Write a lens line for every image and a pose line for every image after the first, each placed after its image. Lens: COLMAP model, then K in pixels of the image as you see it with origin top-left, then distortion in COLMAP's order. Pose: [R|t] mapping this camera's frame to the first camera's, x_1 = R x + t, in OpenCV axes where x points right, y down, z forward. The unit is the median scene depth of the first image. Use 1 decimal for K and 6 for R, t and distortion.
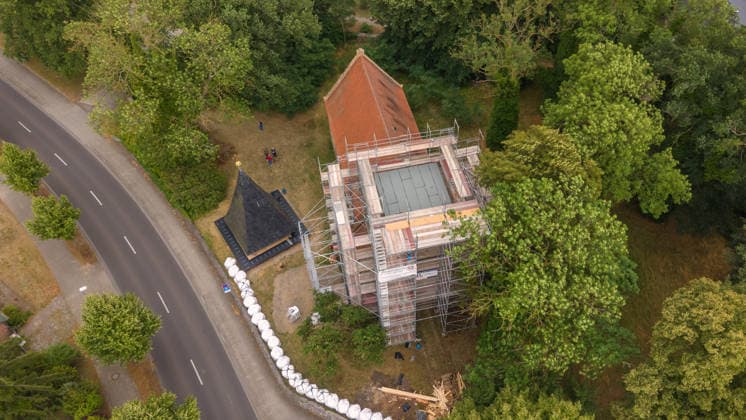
lens RADIAL K [[588.1, 0, 410.2], [0, 588.1, 179.8], [0, 0, 1]] dist [0.022967, 0.000445]
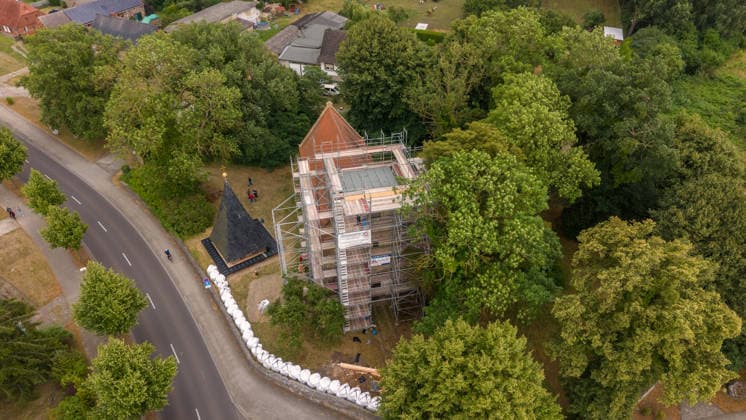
lens RADIAL K [[504.4, 0, 375.2], [0, 504.4, 215.2], [0, 0, 1]] dist [0.031397, -0.017873]
pose [[0.999990, 0.004021, -0.001858, 0.017003], [-0.004318, 0.978392, -0.206711, 0.262097], [0.000987, 0.206717, 0.978400, 0.009459]]
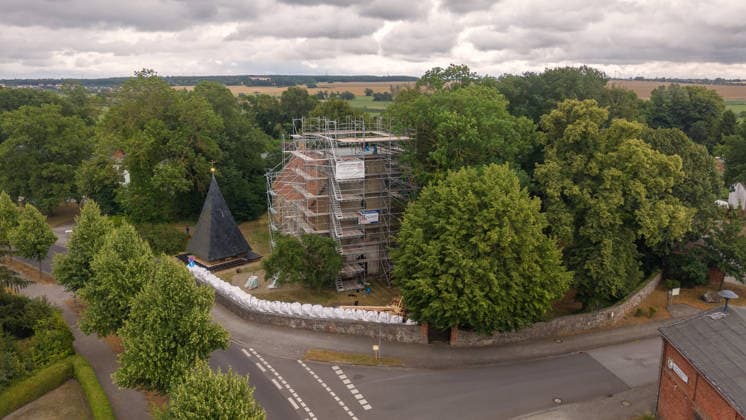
lens RADIAL K [[534.7, 0, 378.1], [0, 534.7, 204.0], [0, 0, 1]] dist [0.034388, -0.011874]
pose [[0.988049, -0.029138, 0.151360, -0.115522], [0.116425, 0.784615, -0.608953, 0.769663], [-0.101016, 0.619298, 0.778631, 0.106057]]
